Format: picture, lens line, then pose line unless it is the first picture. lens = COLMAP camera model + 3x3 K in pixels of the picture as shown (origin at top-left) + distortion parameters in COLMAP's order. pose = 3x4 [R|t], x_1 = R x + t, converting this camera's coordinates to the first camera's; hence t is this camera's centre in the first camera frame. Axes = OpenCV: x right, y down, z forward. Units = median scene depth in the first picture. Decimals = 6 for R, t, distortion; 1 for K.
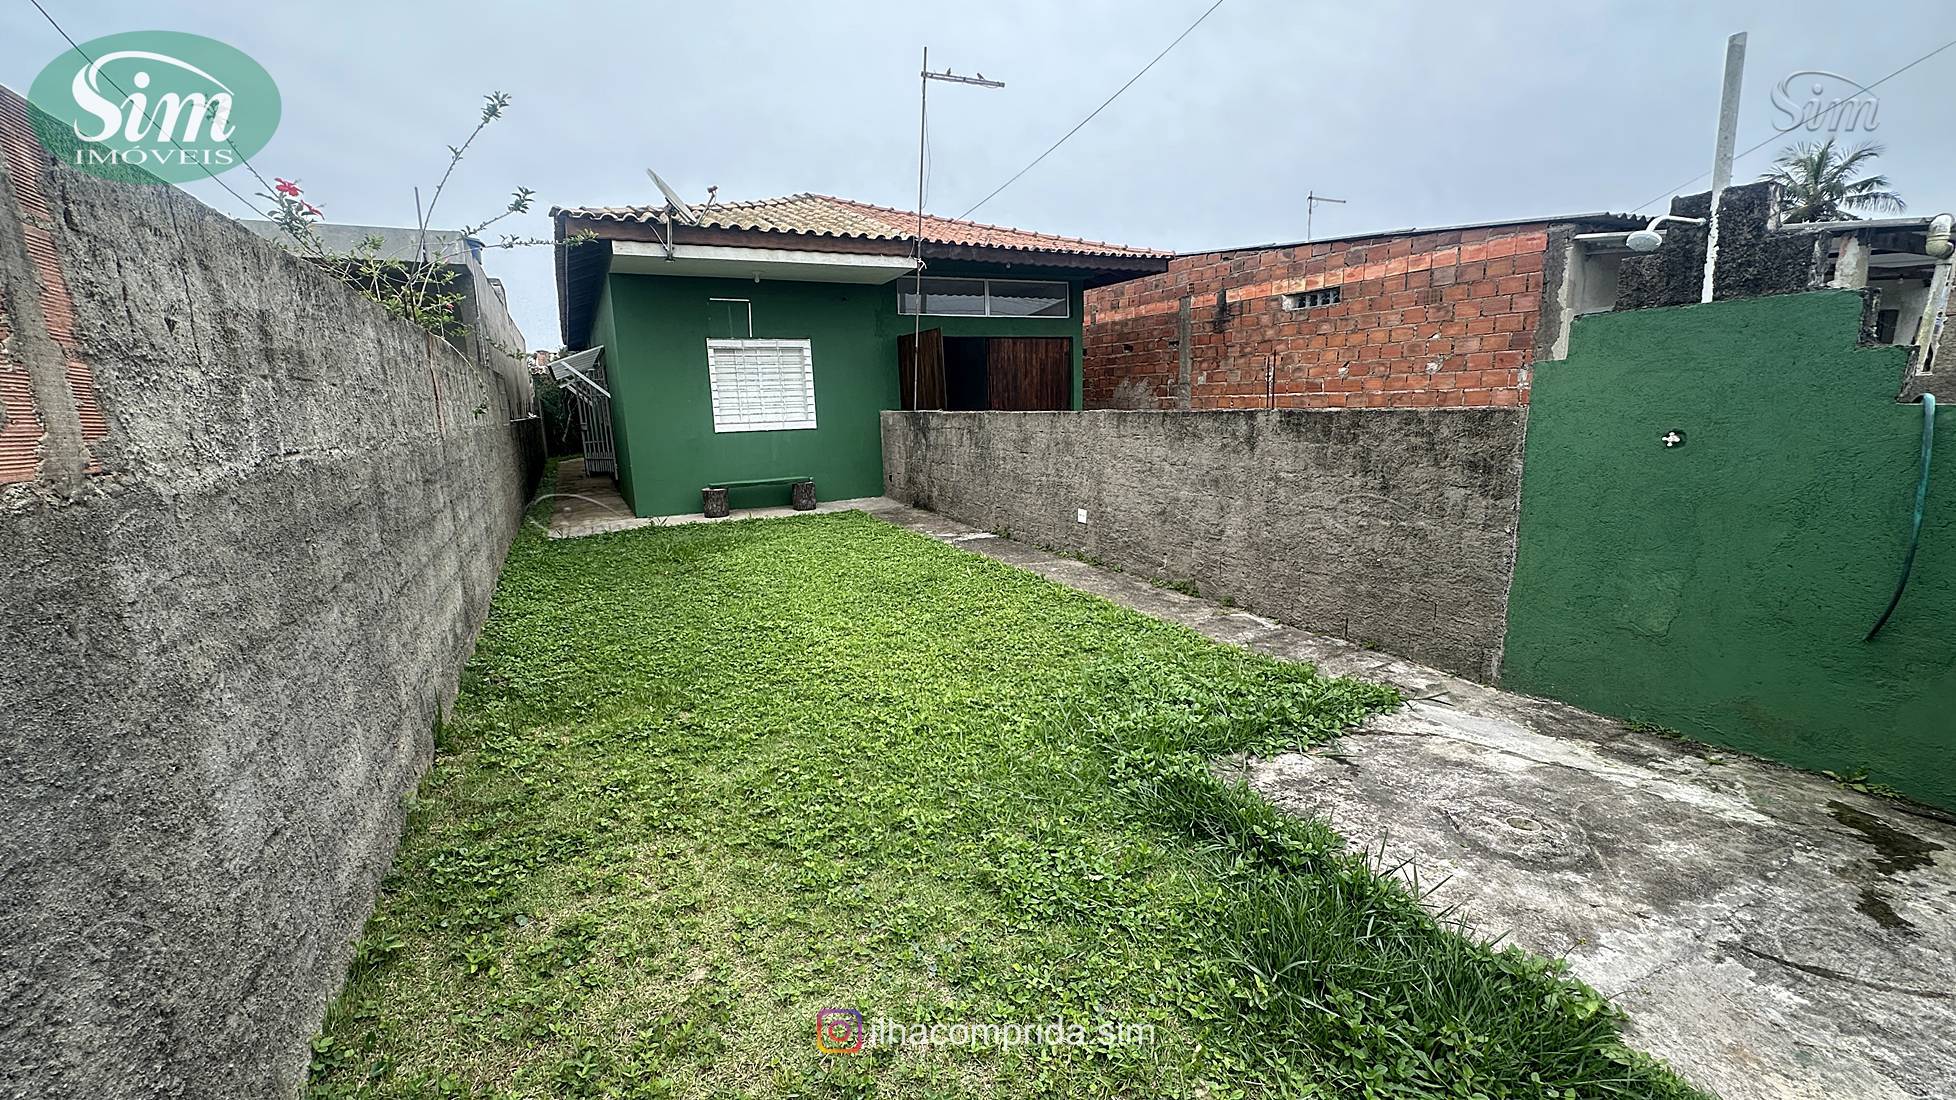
lens RADIAL K [[778.5, 0, 979.7], [0, 778.5, 546.0], [0, 0, 1]] dist [-0.003122, 0.000185]
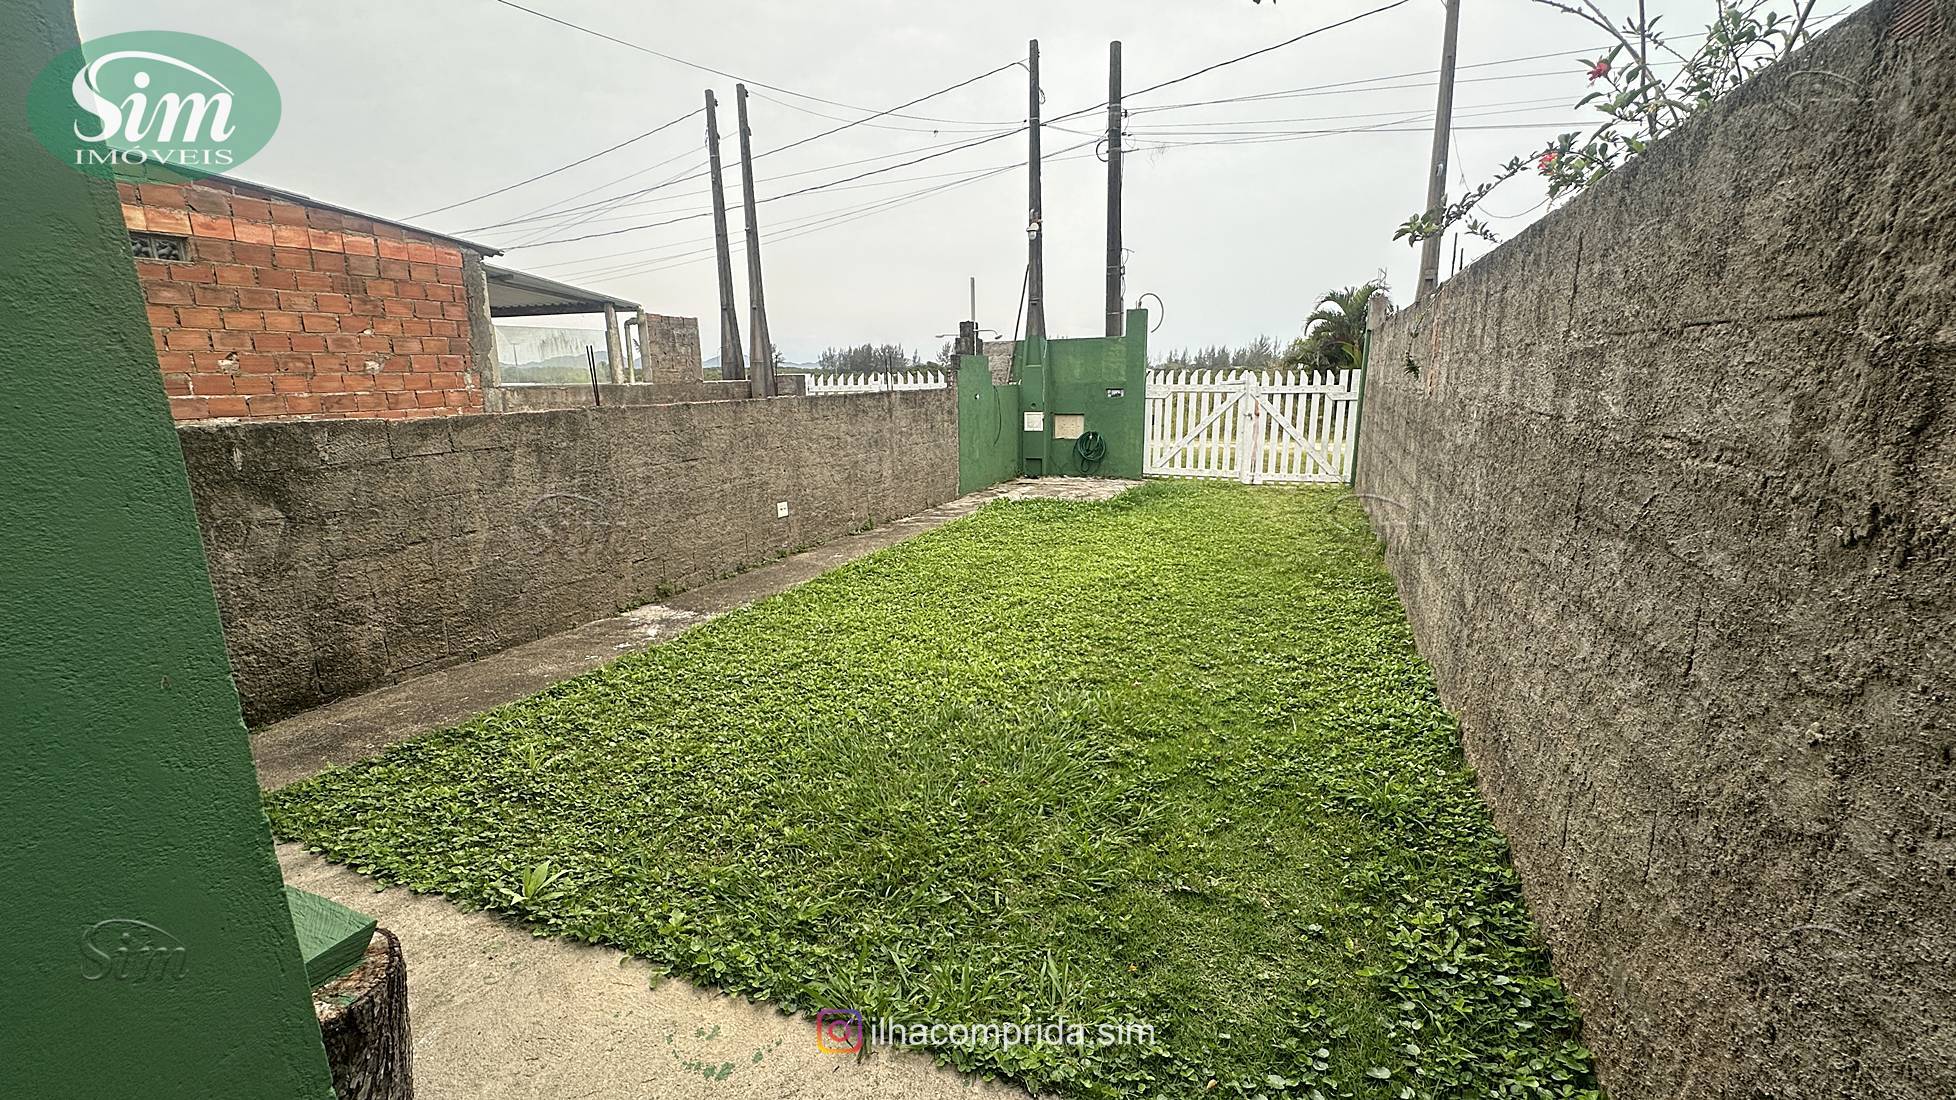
lens RADIAL K [[778.5, 0, 976.8], [0, 778.5, 547.3], [0, 0, 1]] dist [-0.003122, 0.000185]
pose [[-0.637676, -0.126455, 0.759854, -0.737872], [0.174827, 0.936933, 0.302641, -0.239366], [-0.750203, 0.325830, -0.575353, 1.379957]]
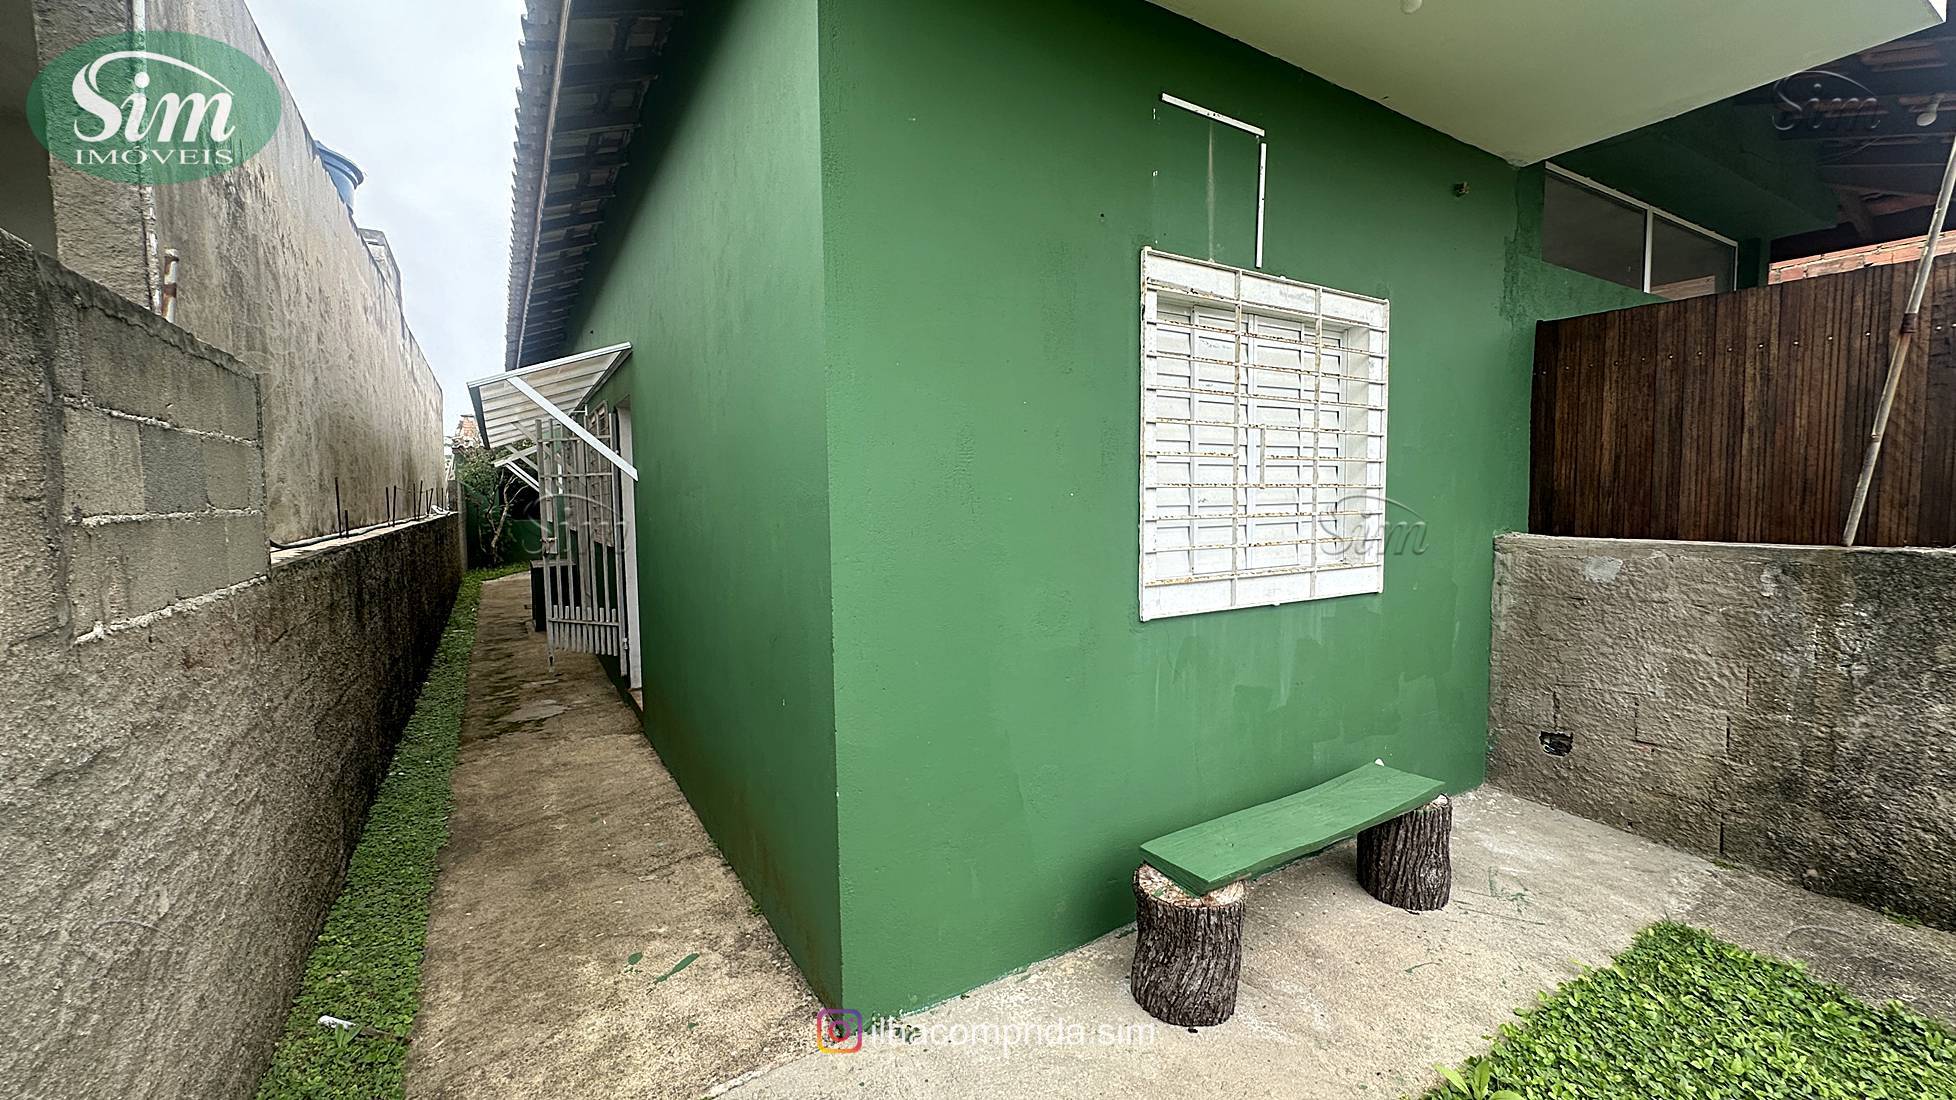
lens RADIAL K [[778.5, 0, 978.4], [0, 778.5, 551.8], [0, 0, 1]] dist [-0.003122, 0.000185]
pose [[0.997296, 0.013295, 0.072276, -0.369415], [-0.005132, 0.993698, -0.111974, -0.125378], [-0.073309, 0.111300, 0.991079, 0.676062]]
